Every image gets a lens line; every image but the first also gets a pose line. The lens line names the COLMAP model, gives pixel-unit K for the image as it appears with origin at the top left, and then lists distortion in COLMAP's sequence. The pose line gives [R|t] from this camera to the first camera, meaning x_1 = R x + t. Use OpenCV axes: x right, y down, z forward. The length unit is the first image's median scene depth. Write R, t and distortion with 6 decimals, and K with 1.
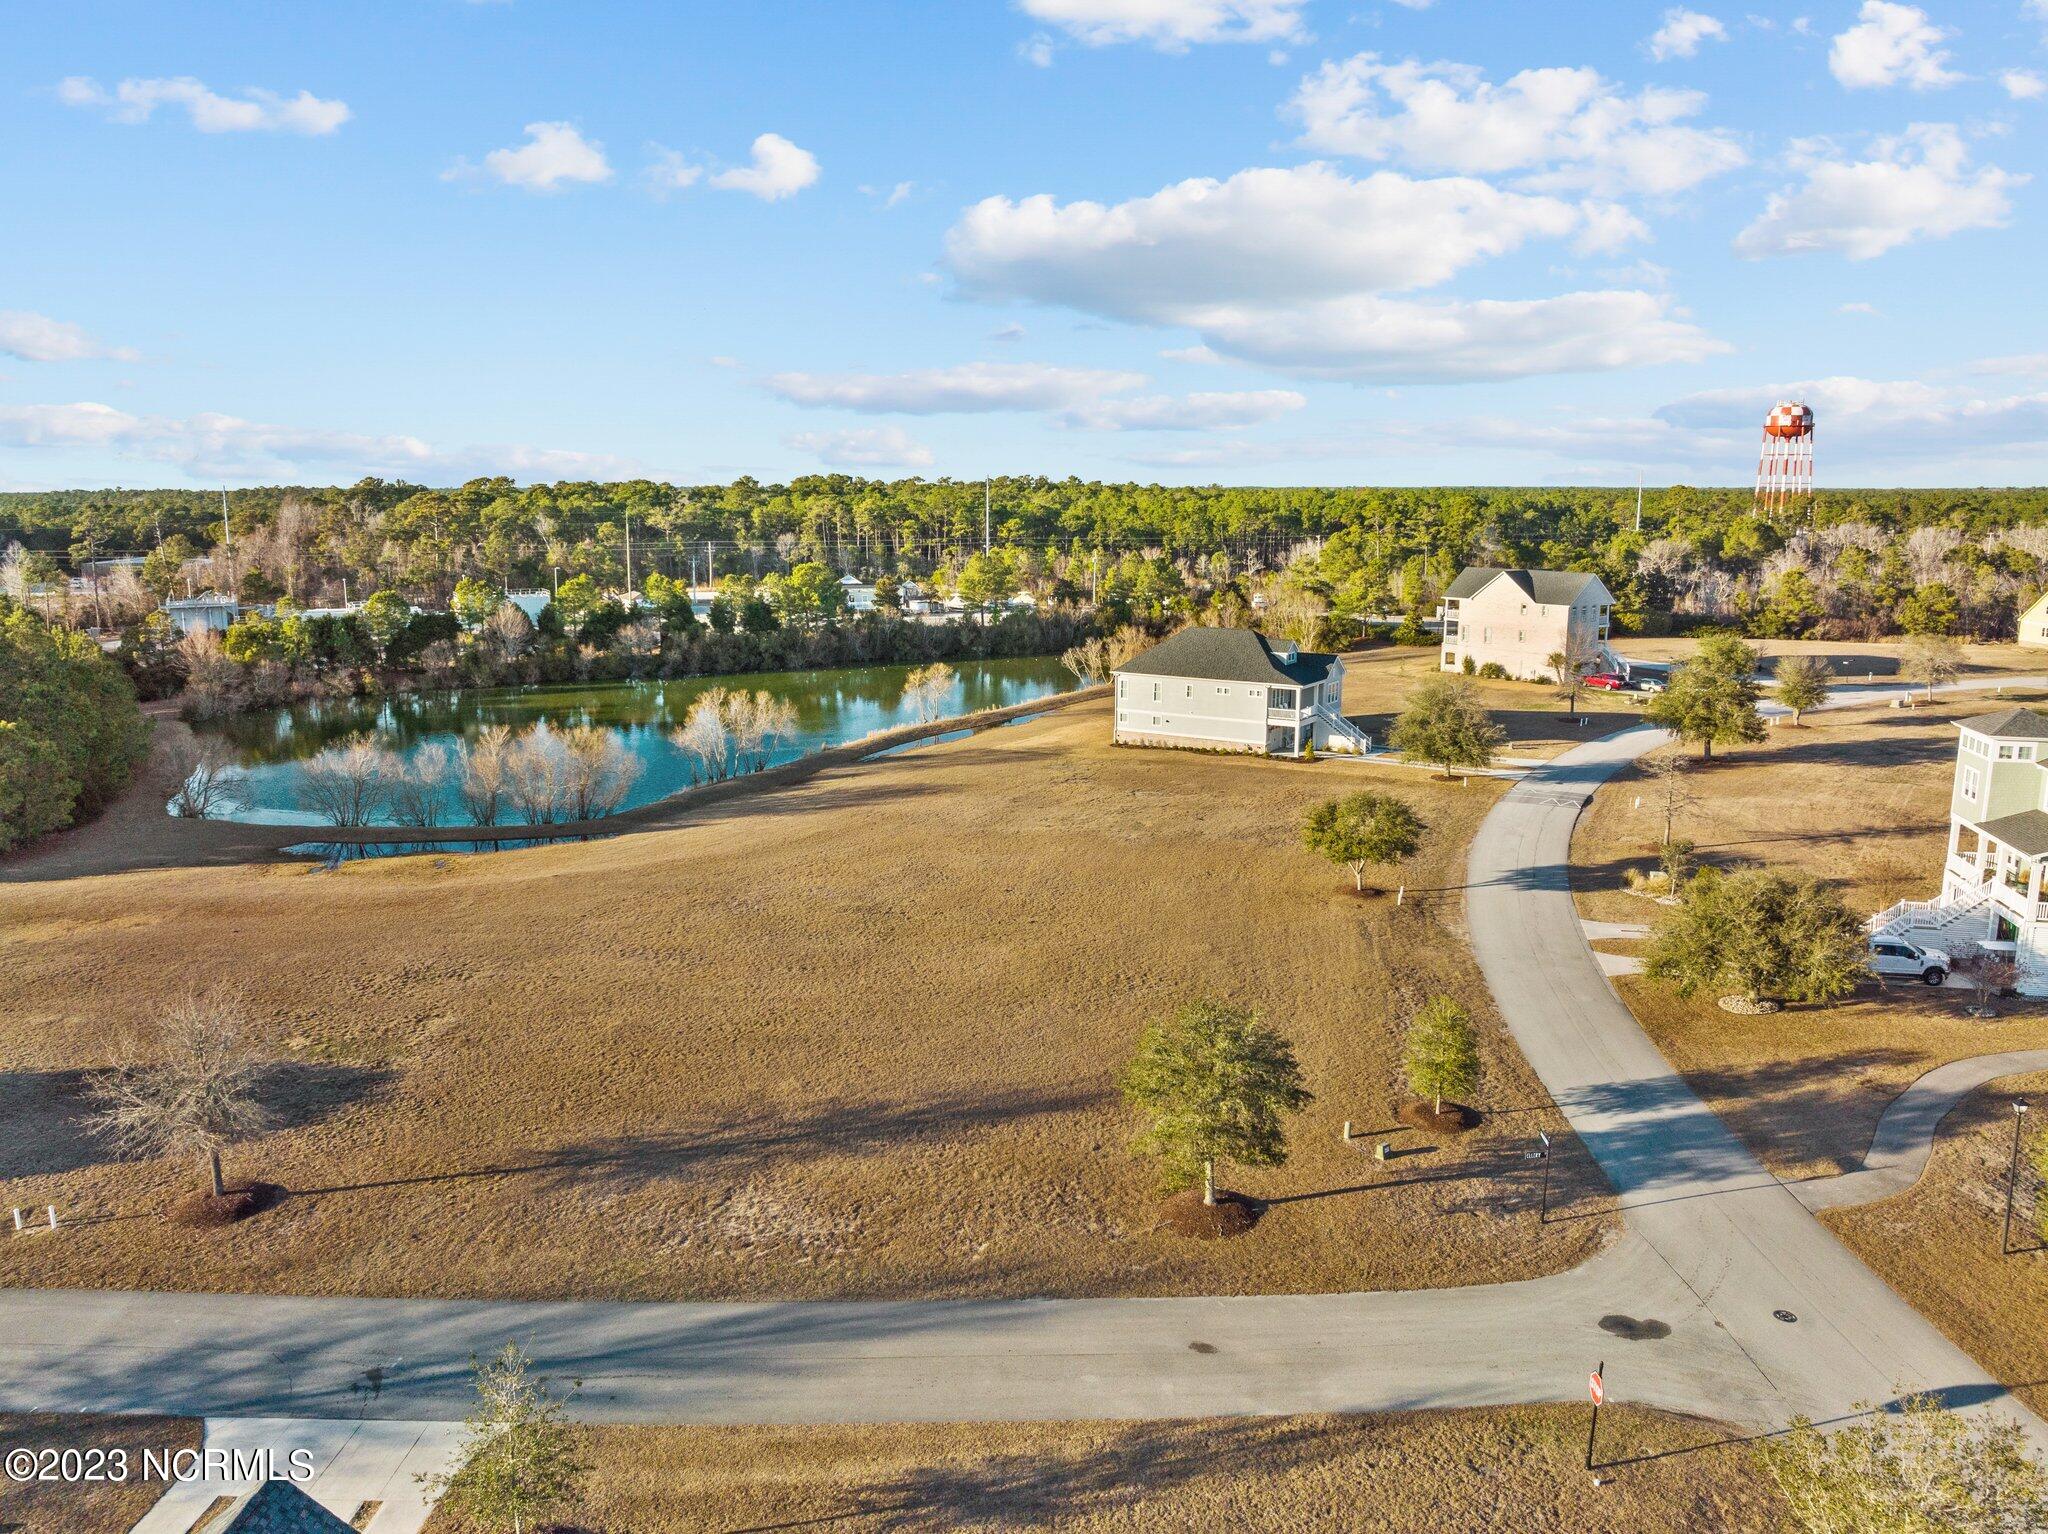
lens RADIAL K [[1442.8, 0, 1024.0], [0, 1442.8, 767.0], [0, 0, 1]] dist [-0.031297, -0.008418]
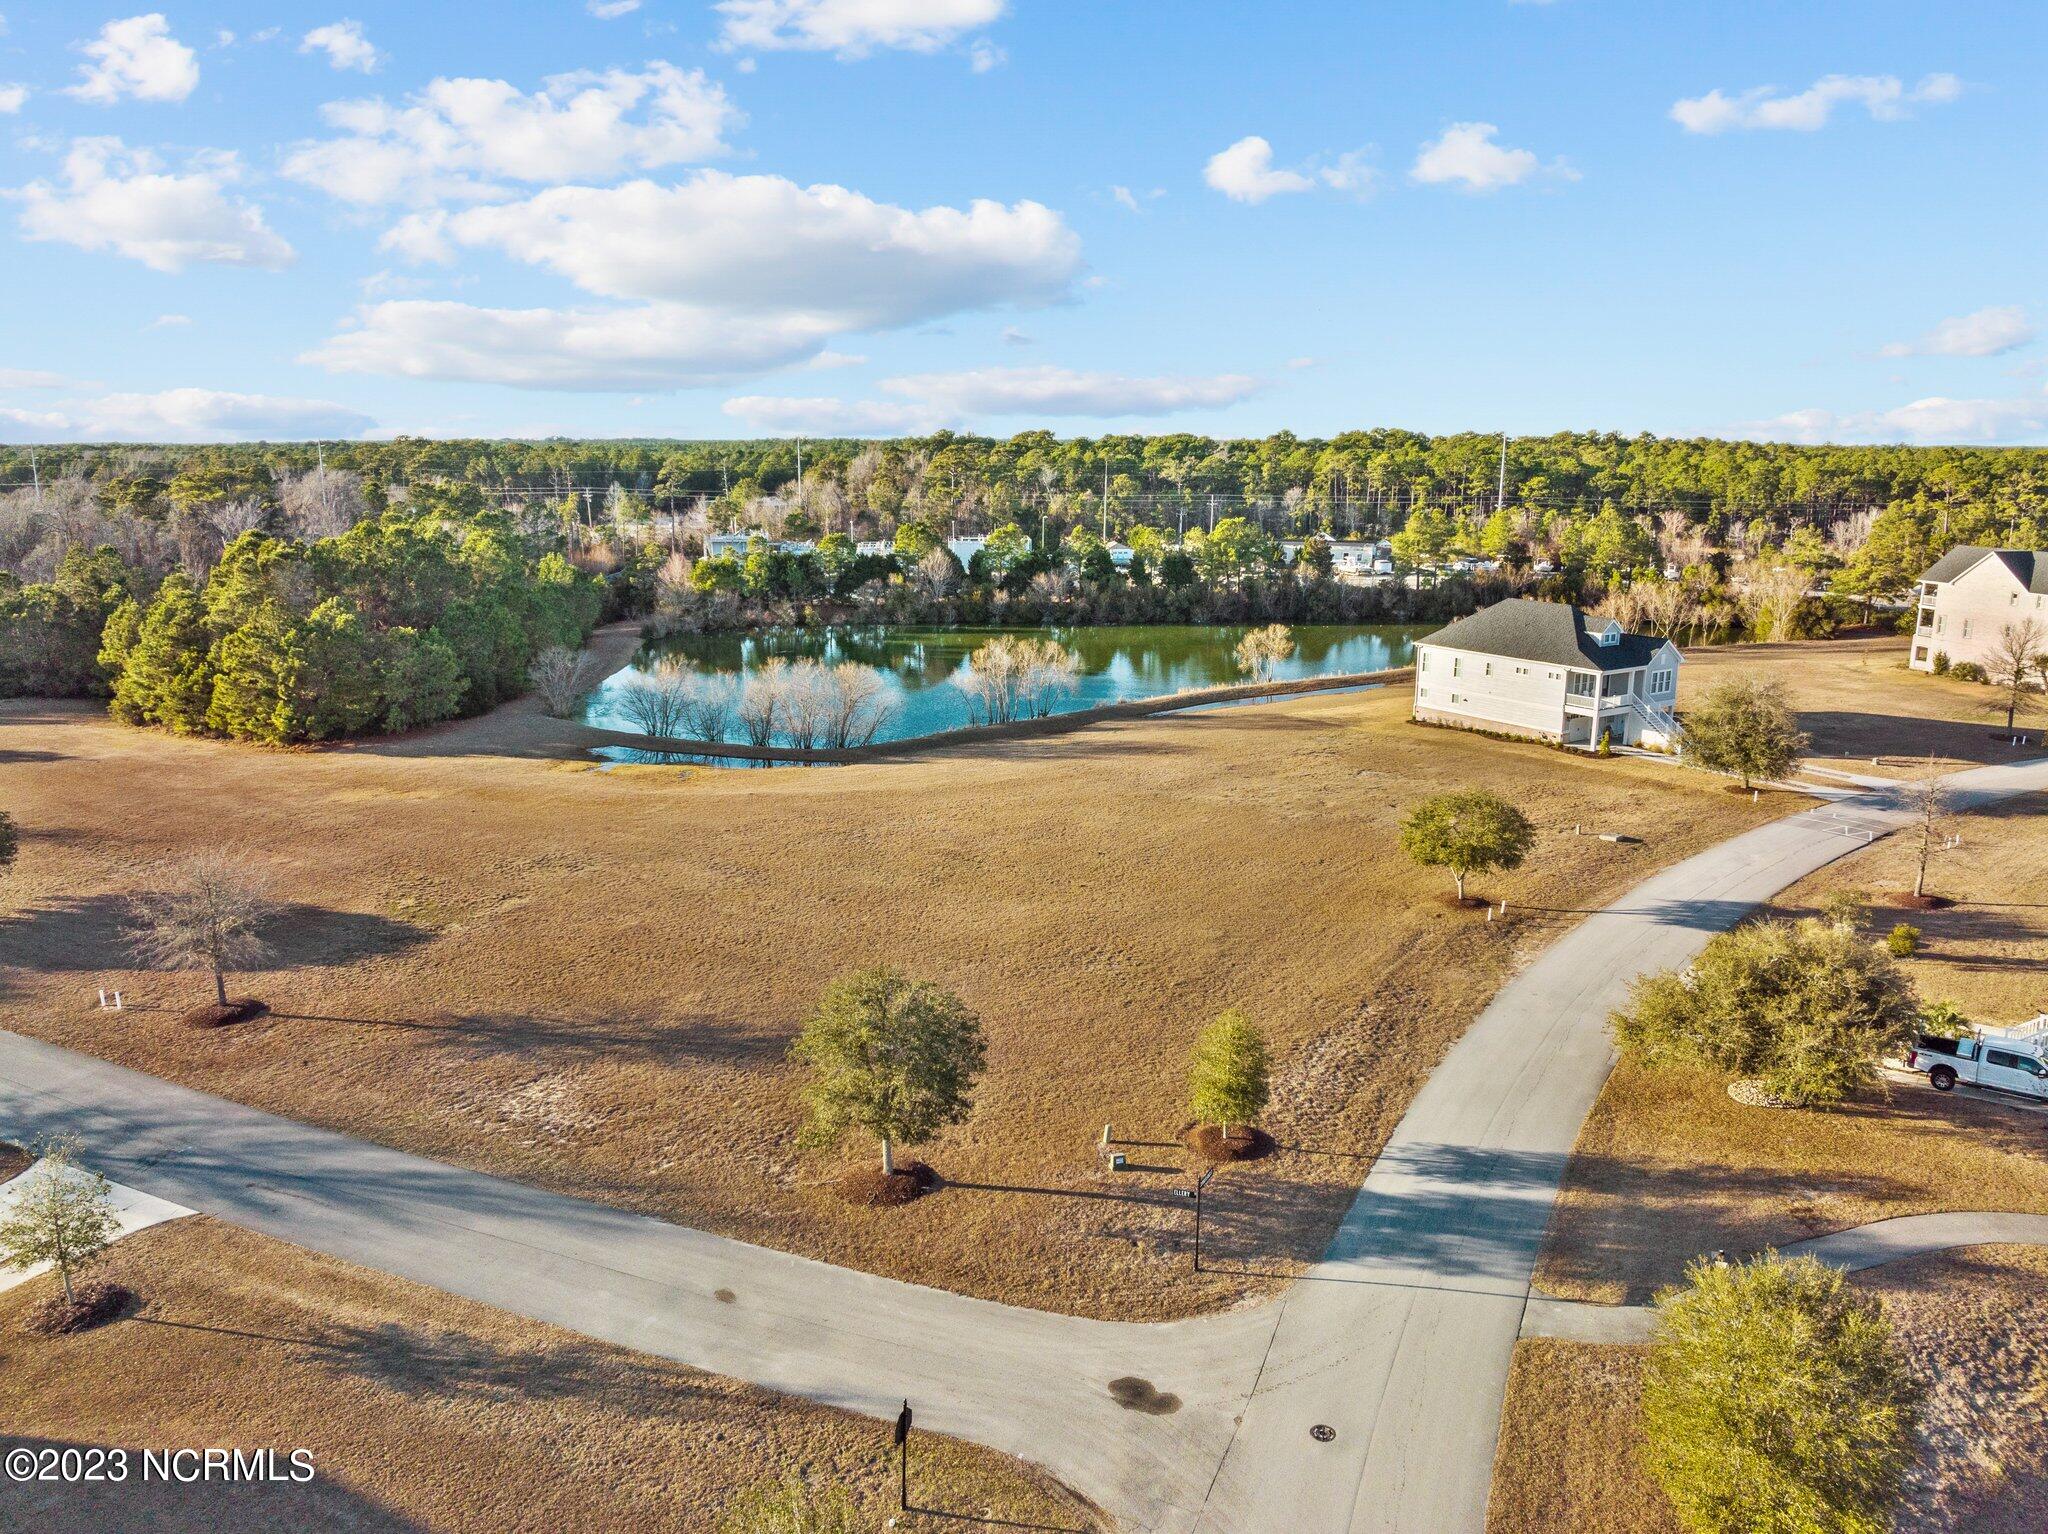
lens RADIAL K [[1437.9, 0, 1024.0], [0, 1437.9, 767.0], [0, 0, 1]] dist [-0.031223, -0.005961]
pose [[0.911240, 0.093457, -0.401134, 0.241998], [-0.080570, 0.995548, 0.048918, -0.012767], [0.403920, -0.012256, 0.914712, 0.055918]]
